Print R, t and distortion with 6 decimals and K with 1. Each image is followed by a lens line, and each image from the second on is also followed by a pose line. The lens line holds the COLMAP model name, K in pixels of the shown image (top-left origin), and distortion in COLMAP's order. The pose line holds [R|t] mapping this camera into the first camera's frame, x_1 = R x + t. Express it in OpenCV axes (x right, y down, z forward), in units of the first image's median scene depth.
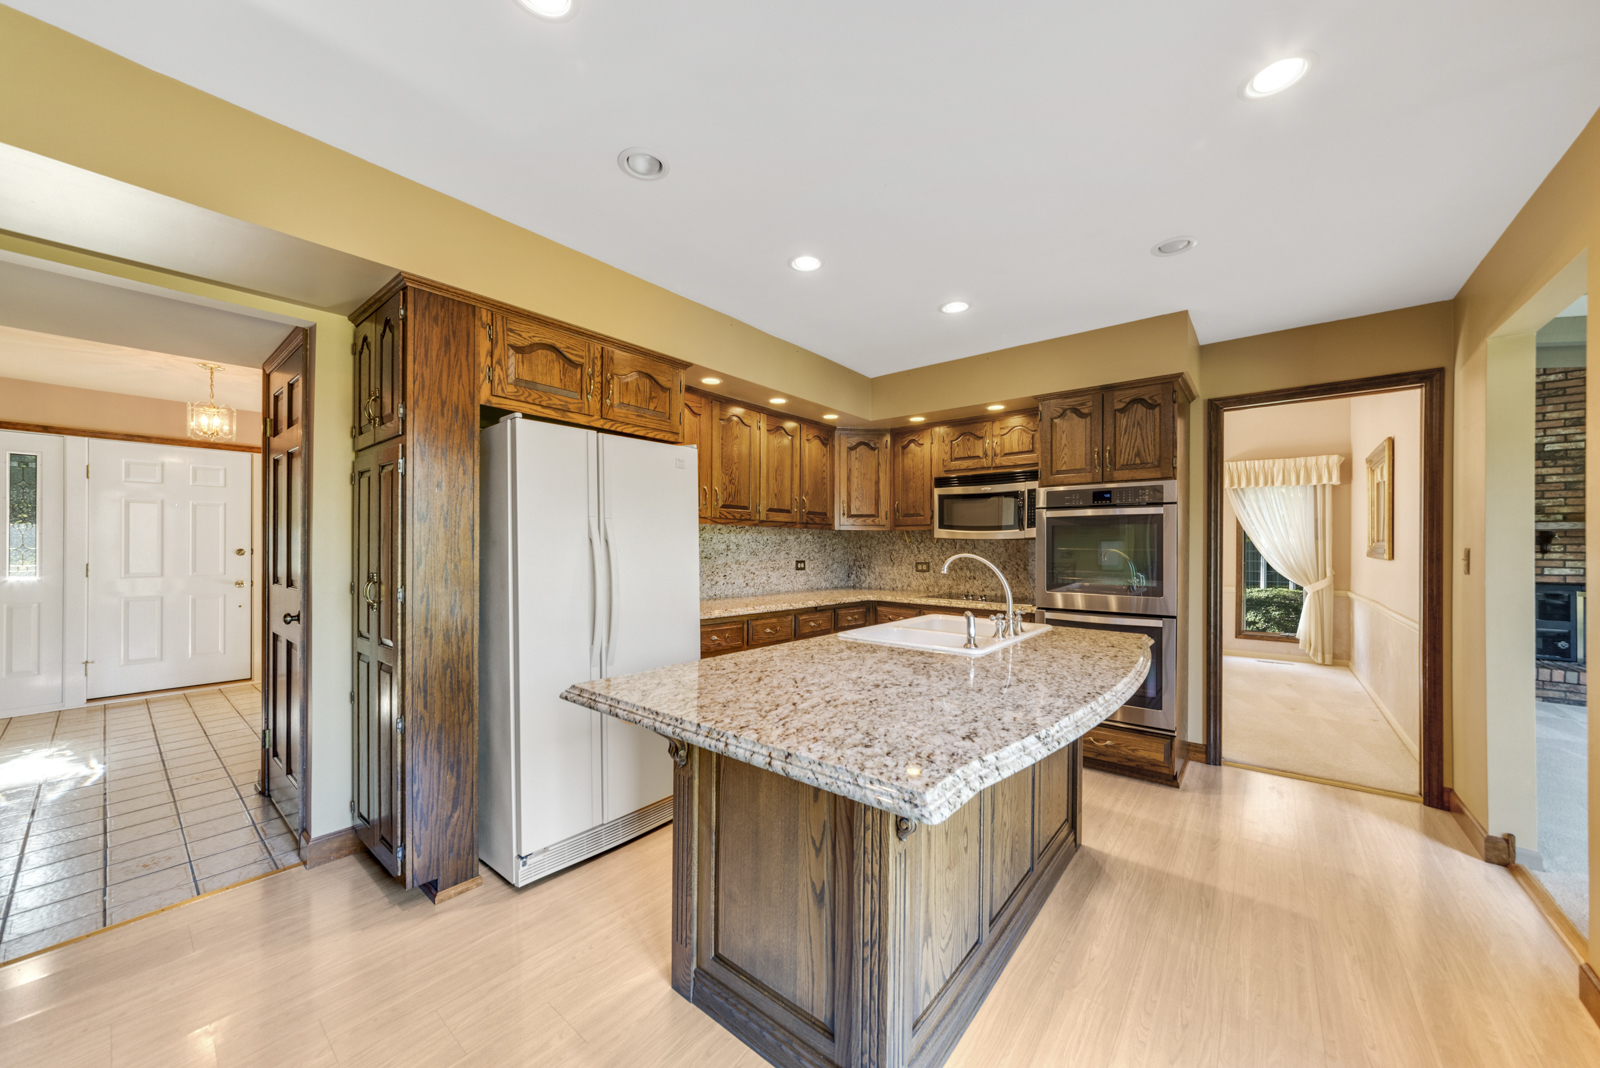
lens RADIAL K [[575.7, 0, 801.2], [0, 575.7, 548.8], [0, 0, 1]] dist [-0.002814, -0.000183]
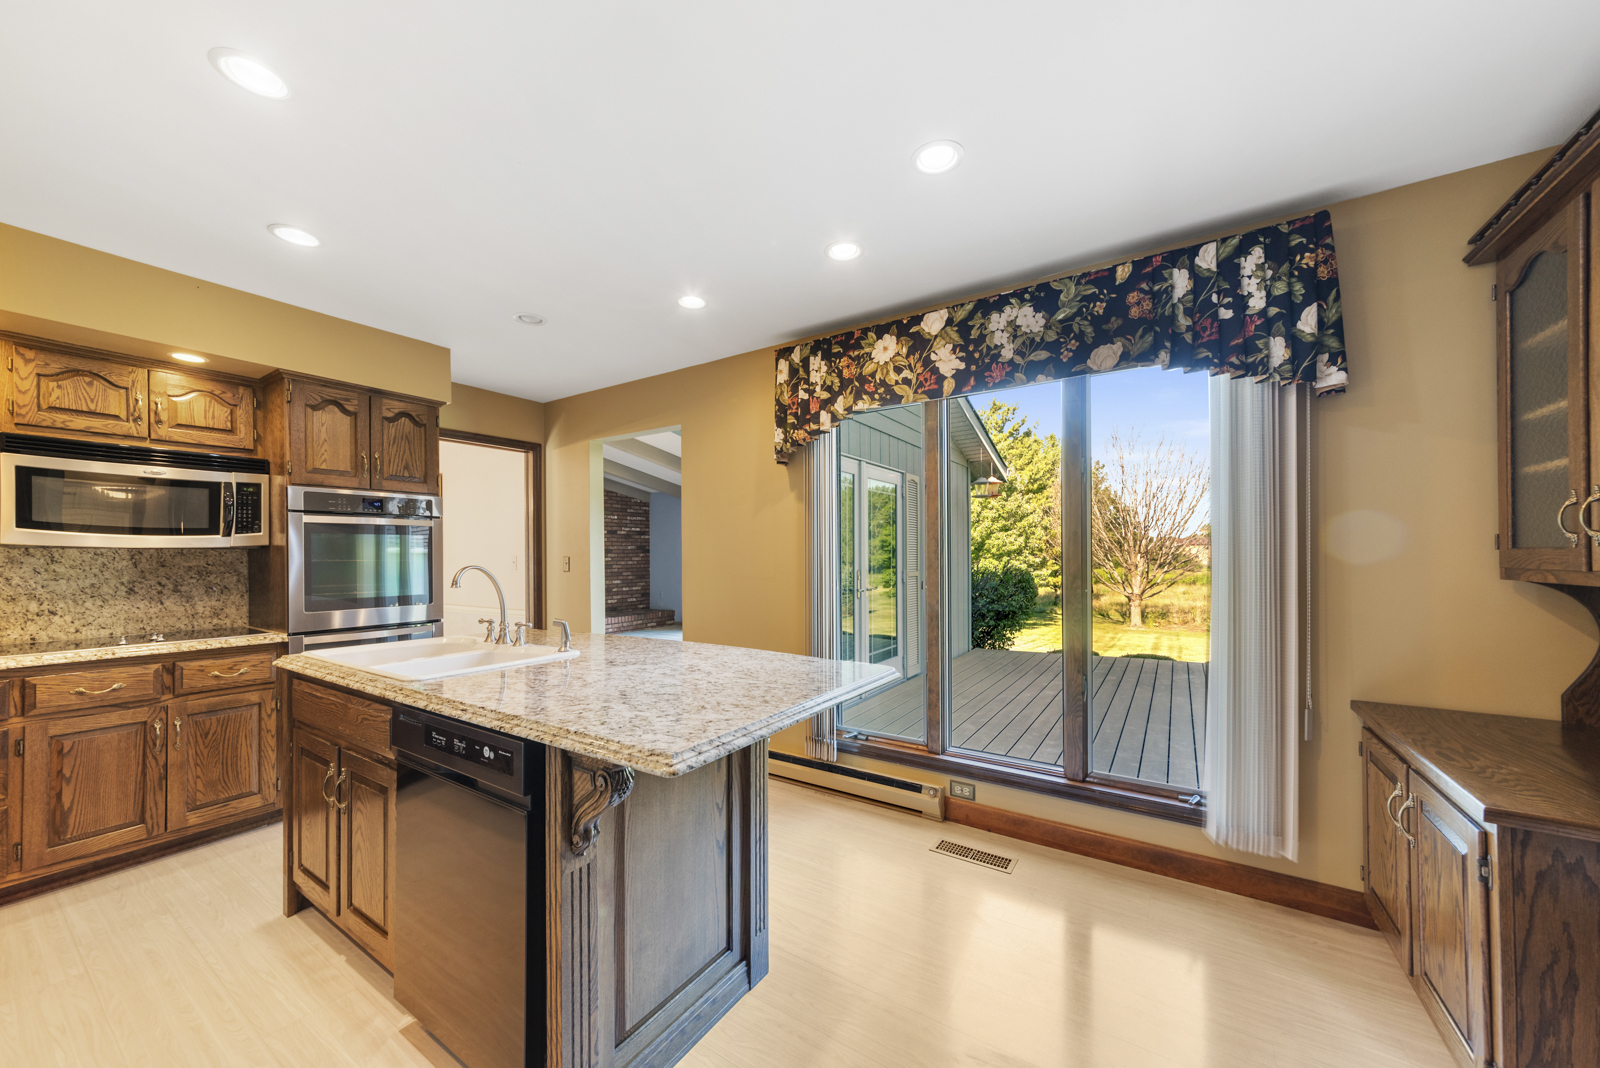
lens RADIAL K [[575.7, 0, 807.4], [0, 575.7, 547.9], [0, 0, 1]] dist [-0.002814, -0.000183]
pose [[-0.097233, 0.007993, 0.995230, -0.467158], [0.006174, 0.999953, -0.007428, -0.007643], [-0.995242, 0.005422, -0.097278, 0.361802]]
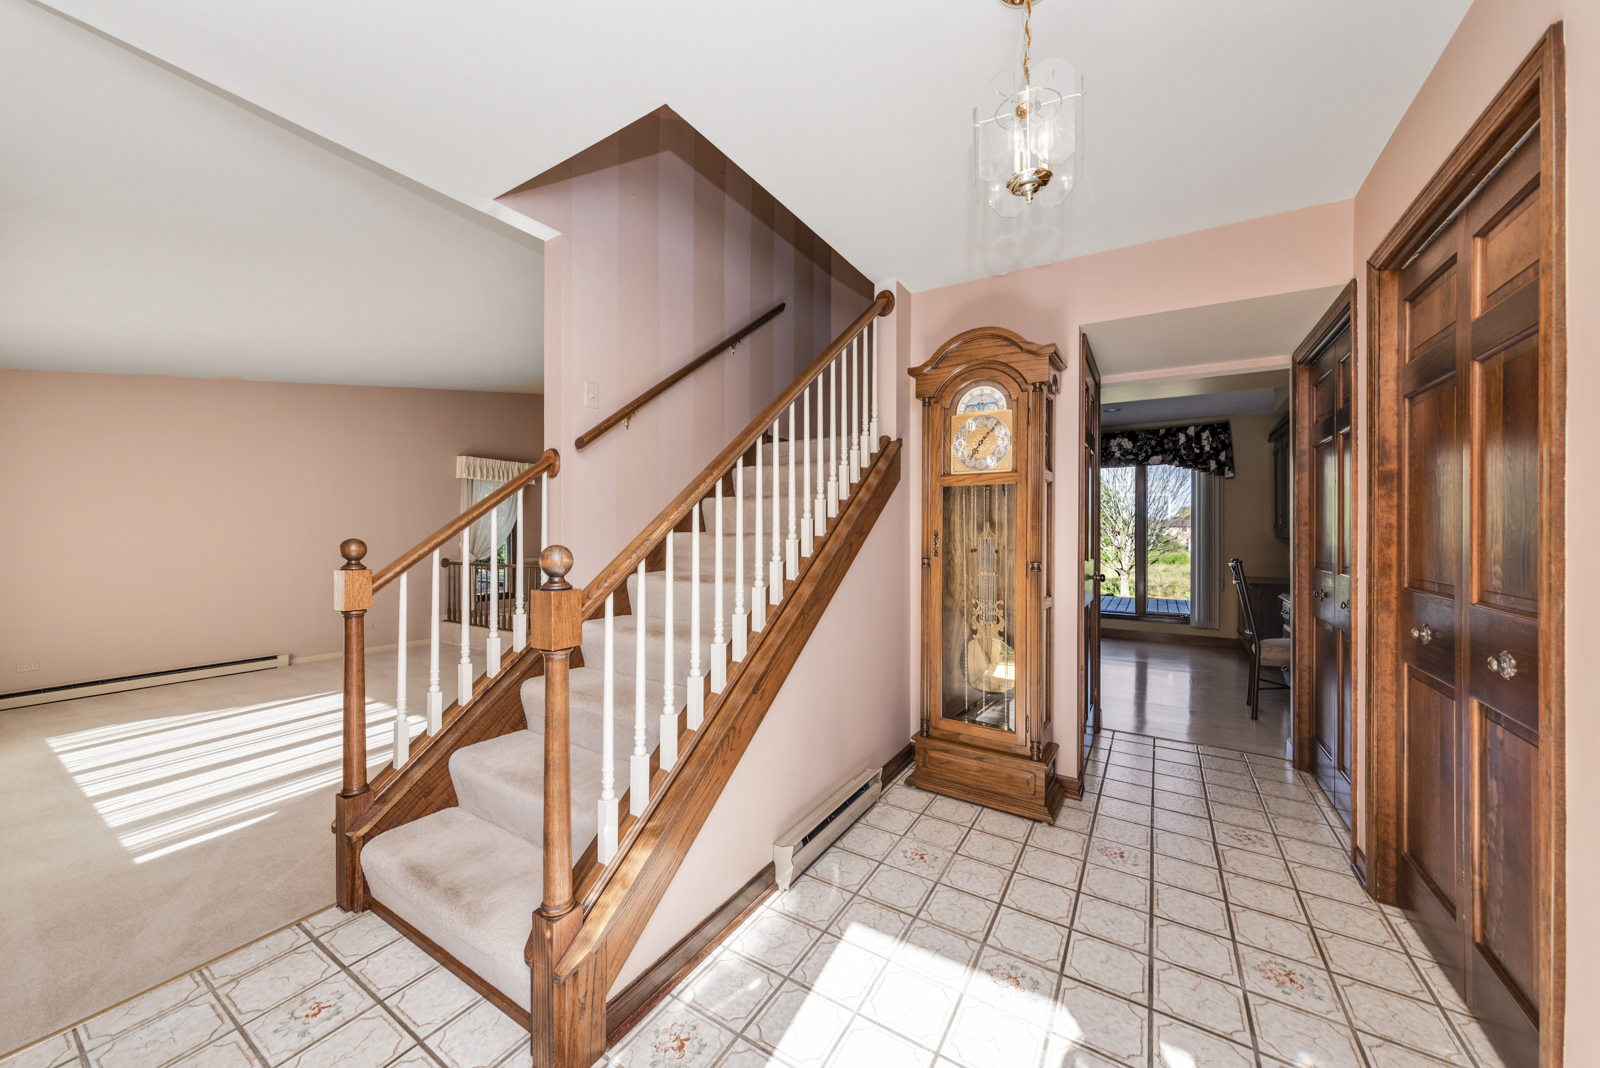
lens RADIAL K [[575.7, 0, 803.1], [0, 575.7, 529.6], [0, 0, 1]] dist [-0.002814, -0.000183]
pose [[-0.120723, 0.007926, 0.992655, -0.898225], [0.003017, 0.999966, -0.007617, -0.001385], [-0.992682, 0.002076, -0.120743, 0.738866]]
